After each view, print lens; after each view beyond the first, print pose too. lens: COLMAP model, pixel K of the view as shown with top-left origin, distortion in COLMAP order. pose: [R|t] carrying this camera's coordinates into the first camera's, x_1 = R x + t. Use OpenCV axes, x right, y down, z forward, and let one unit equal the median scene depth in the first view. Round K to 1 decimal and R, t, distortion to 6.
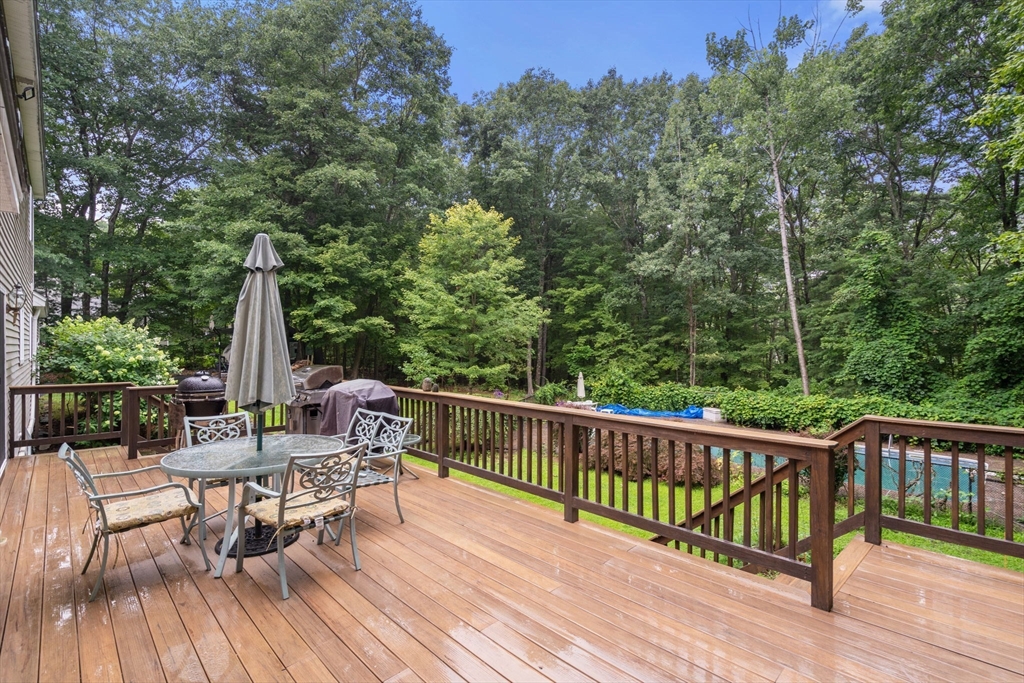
lens RADIAL K [[465.2, 0, 519.1], [0, 465.2, 342.8], [0, 0, 1]] dist [-0.008450, 0.003695]
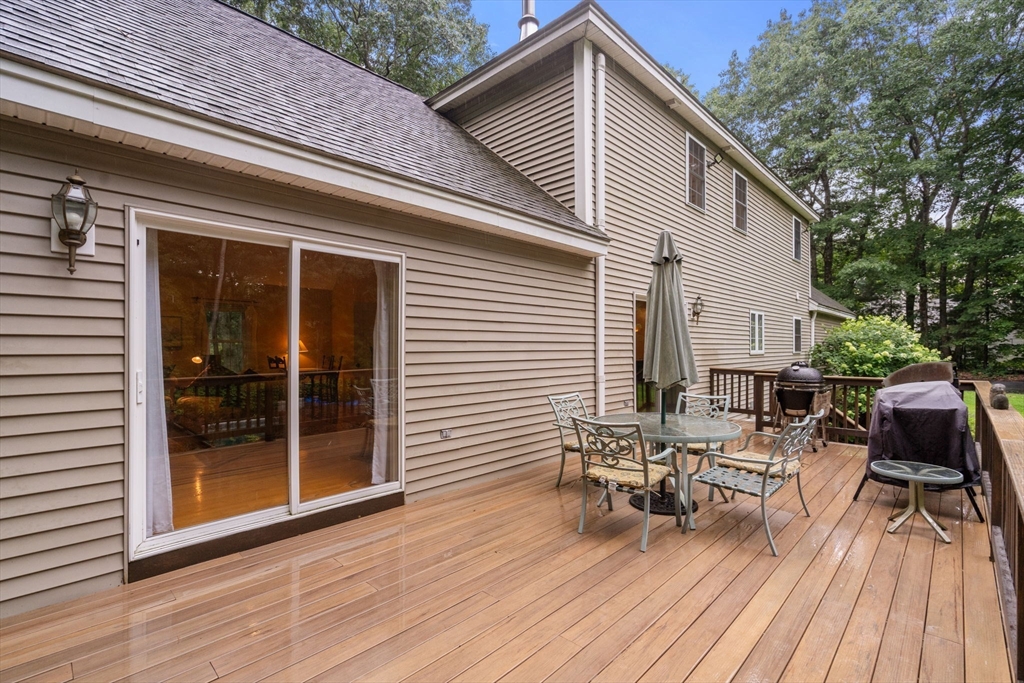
lens RADIAL K [[465.2, 0, 519.0], [0, 465.2, 343.9], [0, 0, 1]] dist [-0.008450, 0.003695]
pose [[0.030016, -0.001093, -0.999549, 0.171983], [0.000638, 0.999999, -0.001075, 0.011619], [0.999549, -0.000606, 0.030017, 0.185451]]
